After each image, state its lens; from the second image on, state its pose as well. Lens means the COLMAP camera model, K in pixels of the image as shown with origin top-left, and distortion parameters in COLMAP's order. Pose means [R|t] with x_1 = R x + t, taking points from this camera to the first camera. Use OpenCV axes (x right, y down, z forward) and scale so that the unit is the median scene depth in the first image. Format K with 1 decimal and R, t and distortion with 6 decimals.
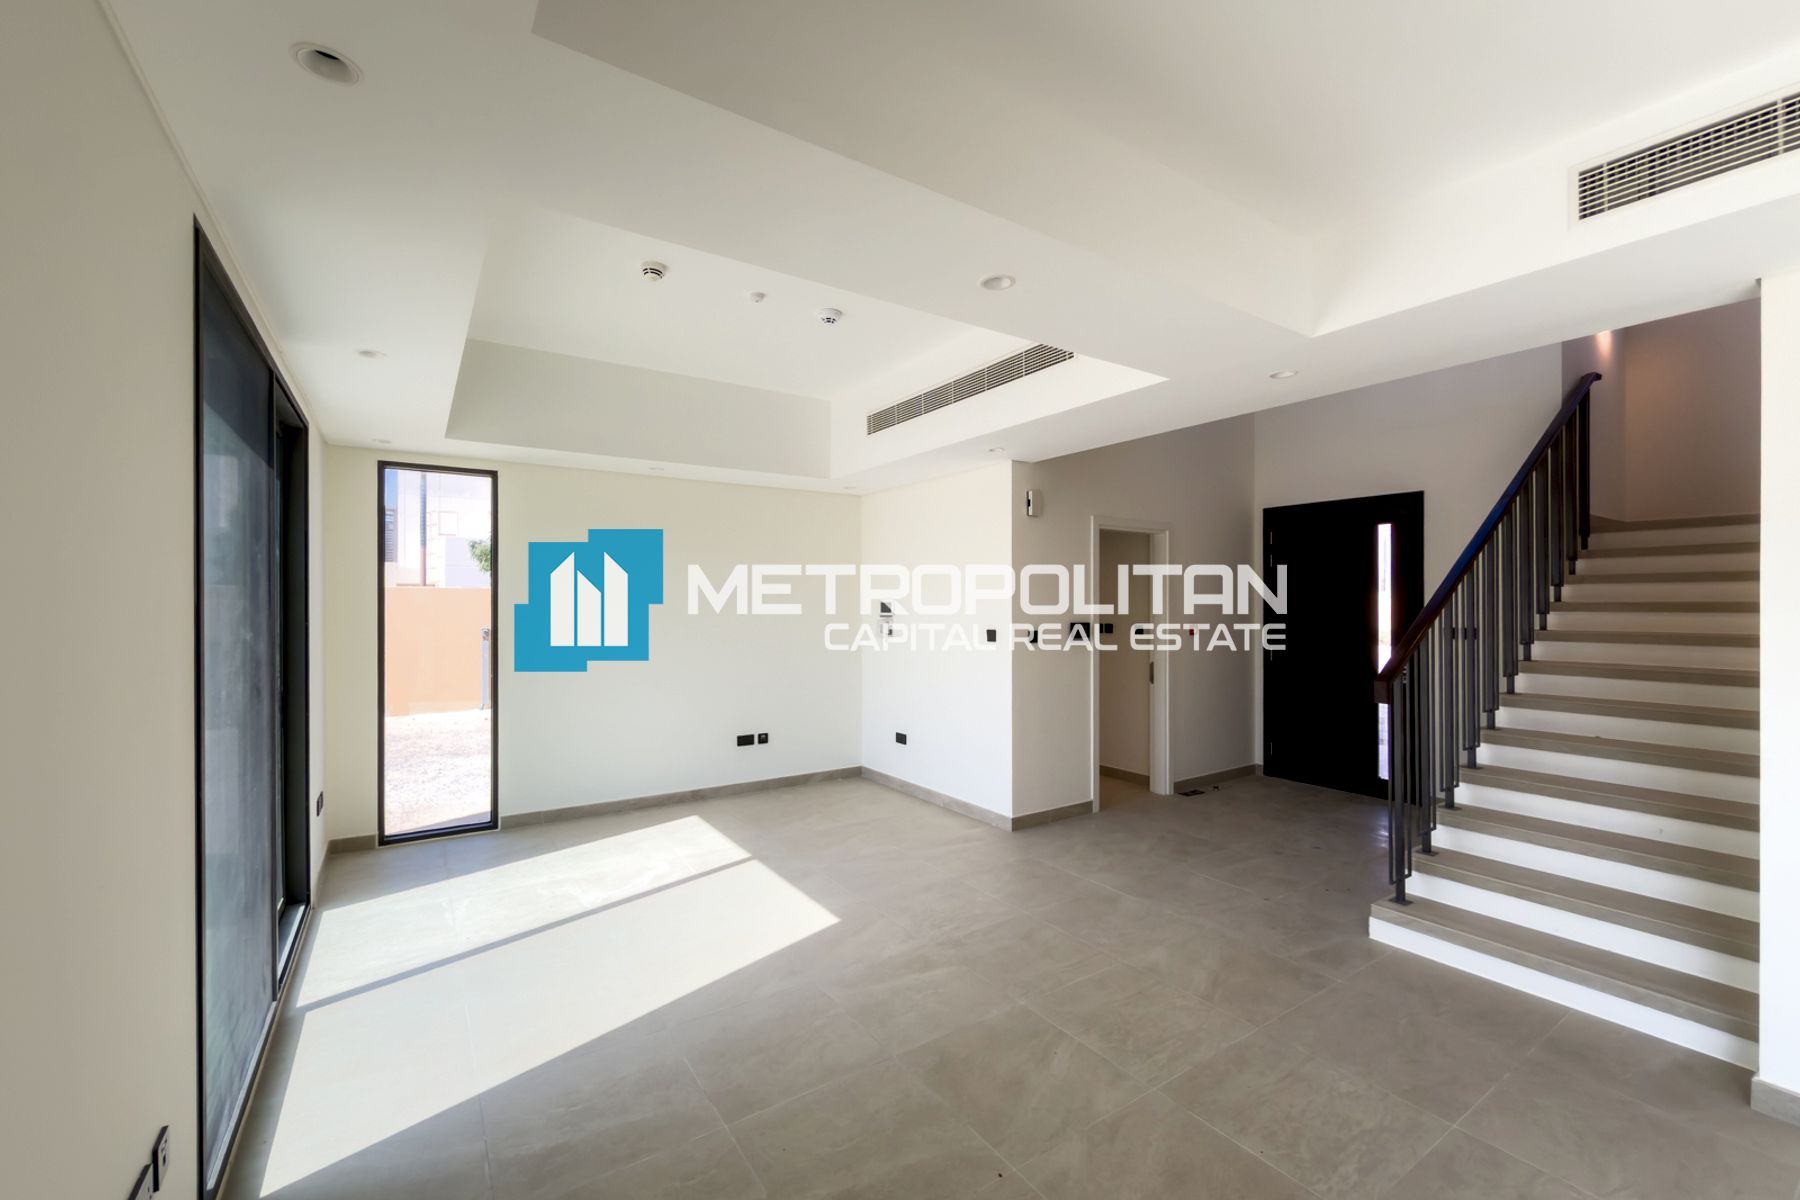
lens RADIAL K [[727.7, 0, 897.3], [0, 727.7, 602.0], [0, 0, 1]] dist [-0.000985, 0.000002]
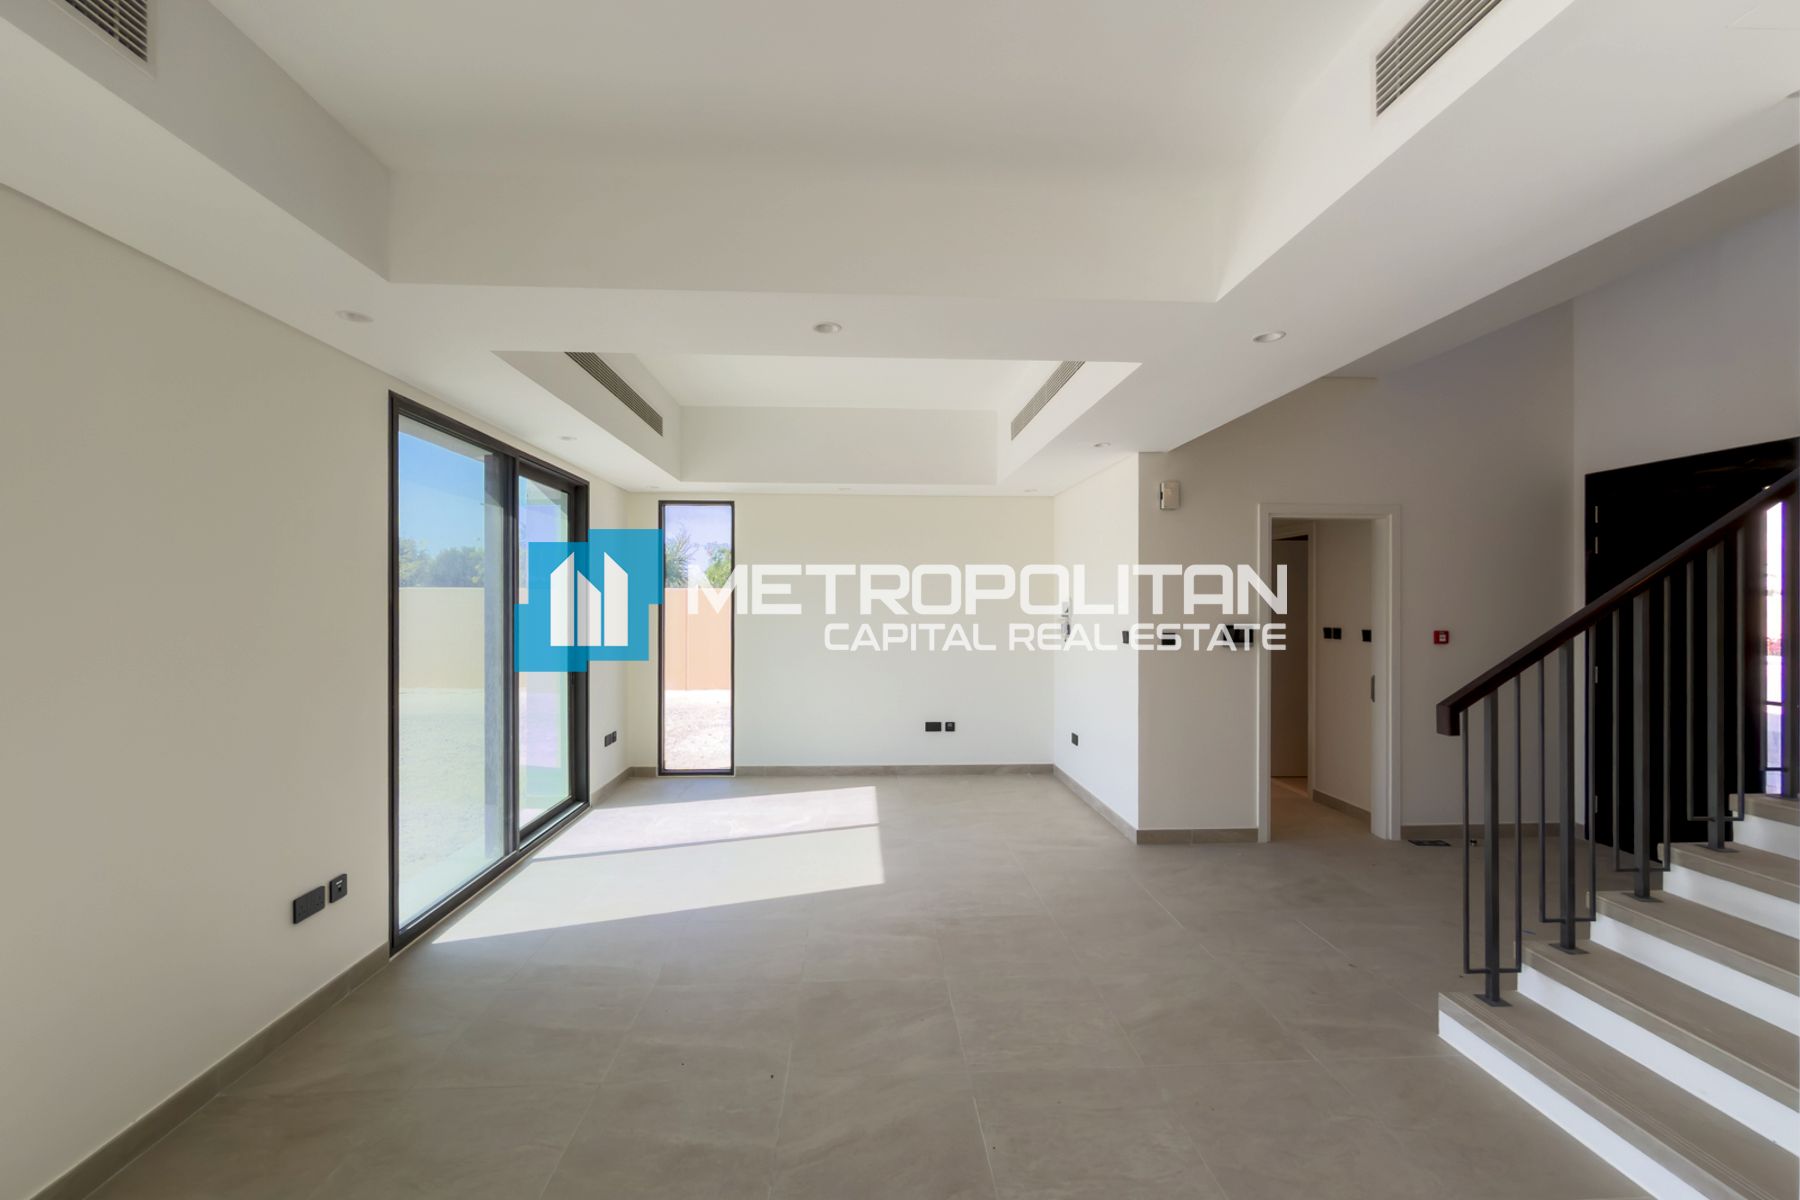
lens RADIAL K [[727.7, 0, 897.3], [0, 727.7, 602.0], [0, 0, 1]] dist [-0.000985, 0.000002]
pose [[0.860410, 0.001546, -0.509600, 0.414580], [-0.000775, 0.999998, 0.001726, -0.001767], [0.509602, -0.001090, 0.860410, 0.028994]]
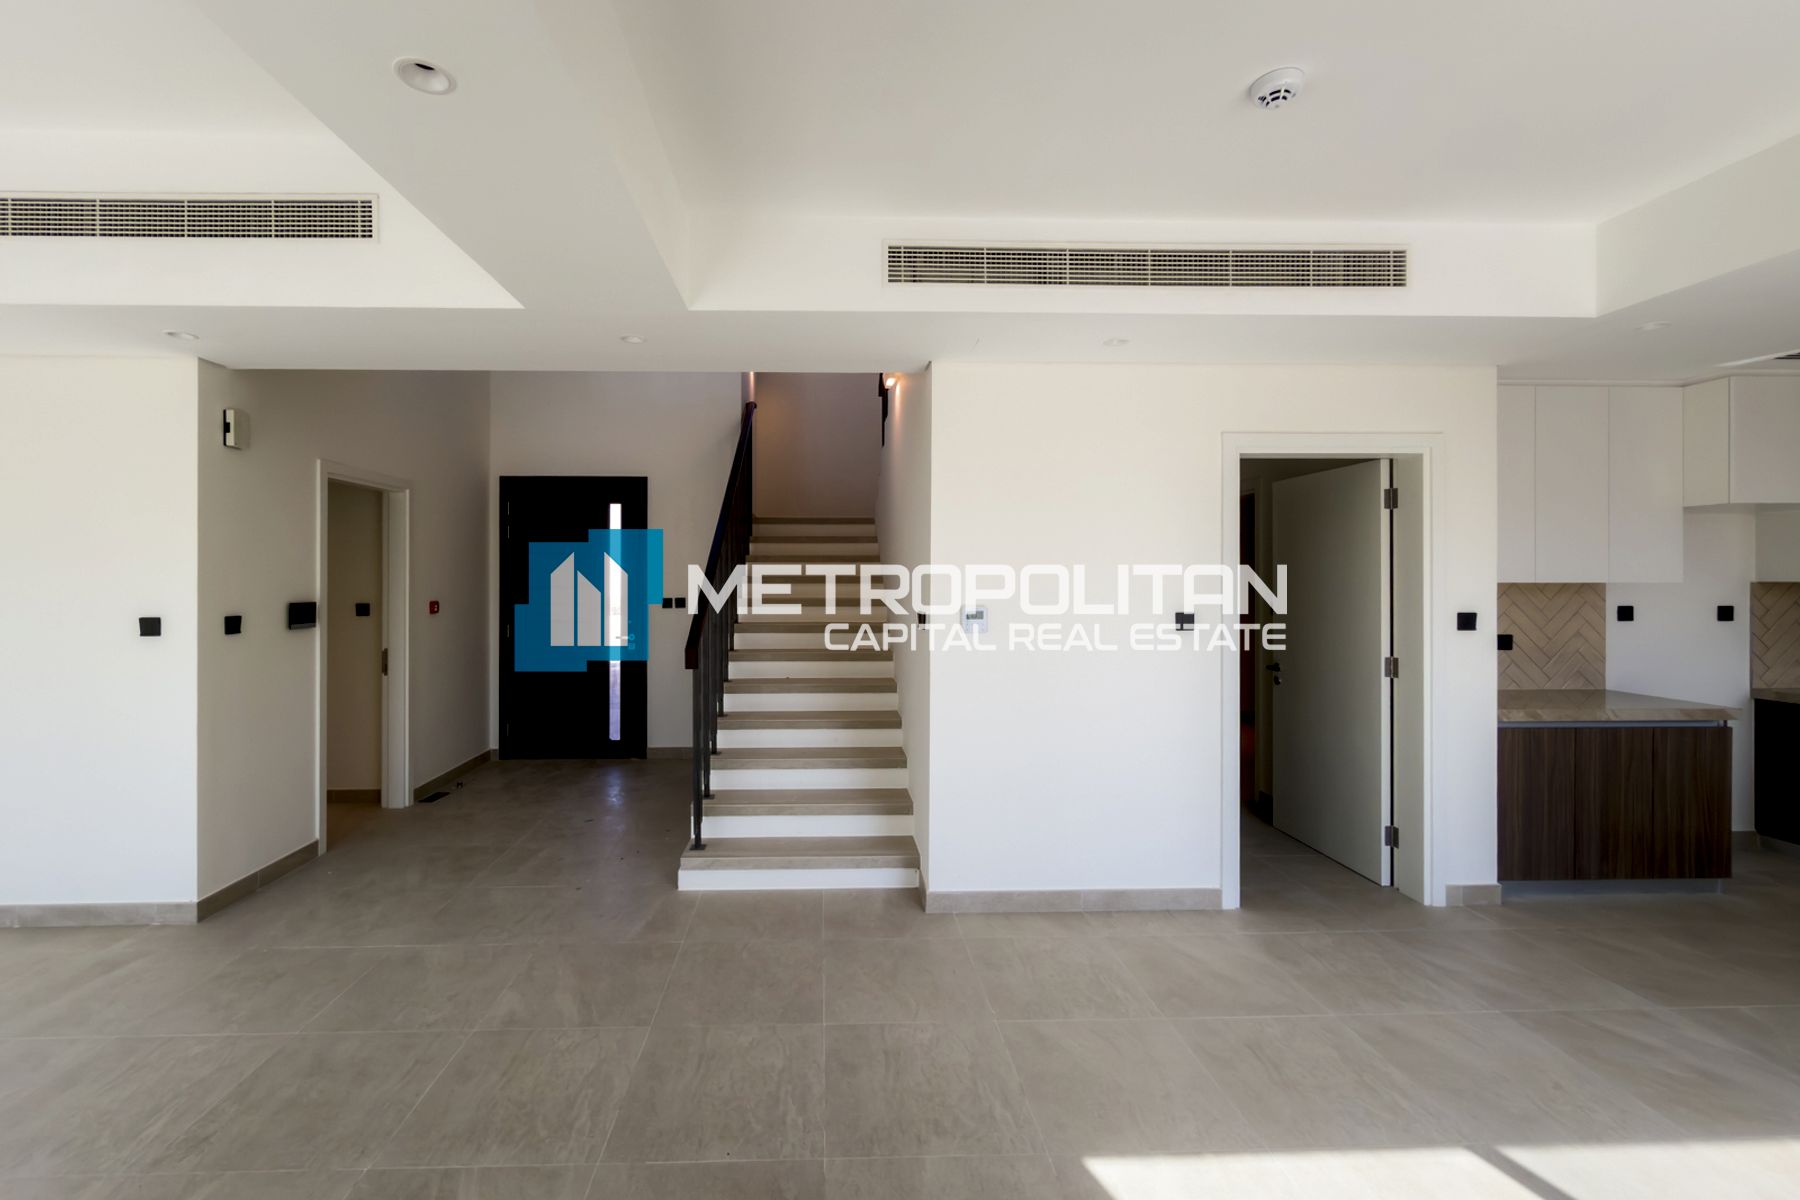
lens RADIAL K [[745.2, 0, 841.9], [0, 745.2, 582.2], [0, 0, 1]] dist [-0.000427, -0.000192]
pose [[0.533930, -0.004757, 0.845515, -0.110319], [-0.002105, 0.999974, 0.006955, 0.001215], [-0.845526, -0.005494, 0.533906, 0.165629]]
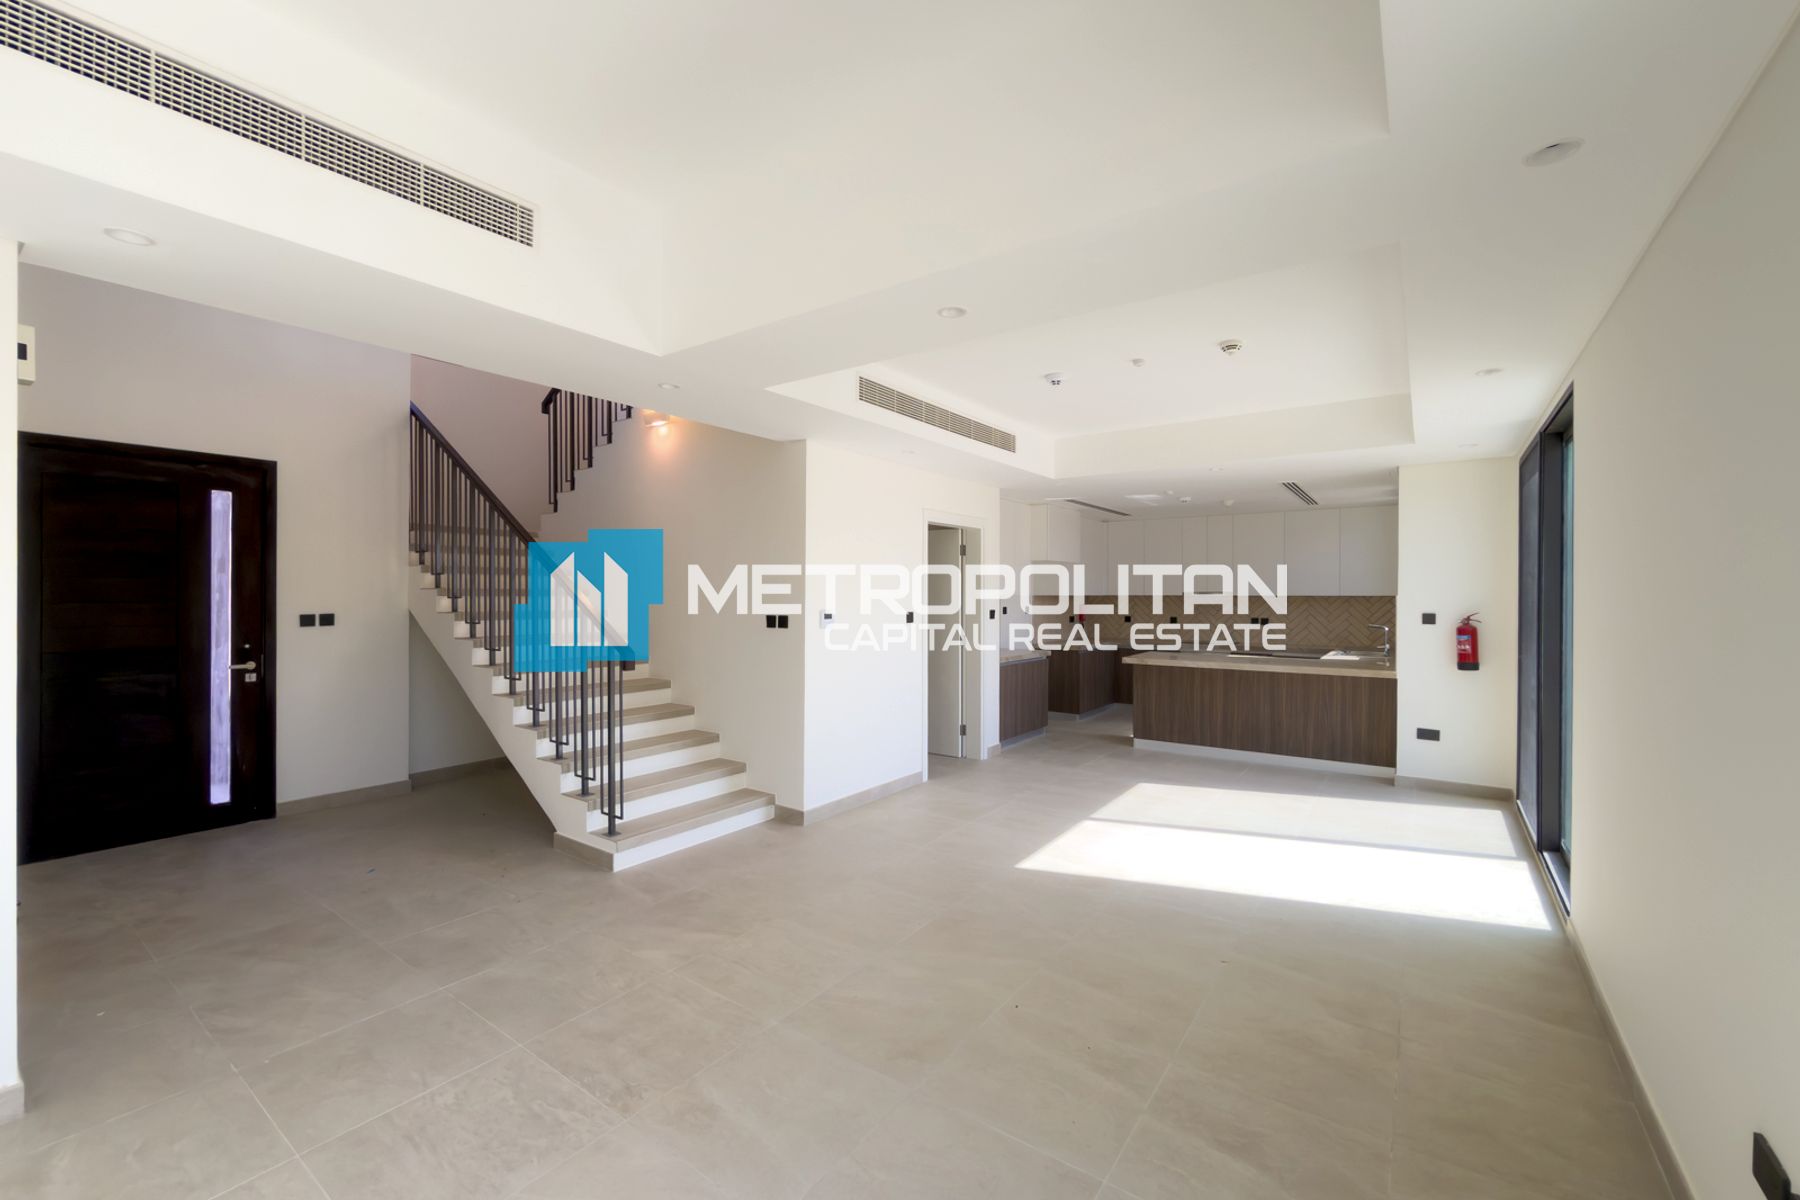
lens RADIAL K [[727.7, 0, 897.3], [0, 727.7, 602.0], [0, 0, 1]] dist [-0.000985, 0.000002]
pose [[-0.344856, -0.008374, 0.938618, -0.465846], [-0.004729, 0.999963, 0.007184, 0.010016], [-0.938644, -0.001962, -0.344882, 0.743627]]
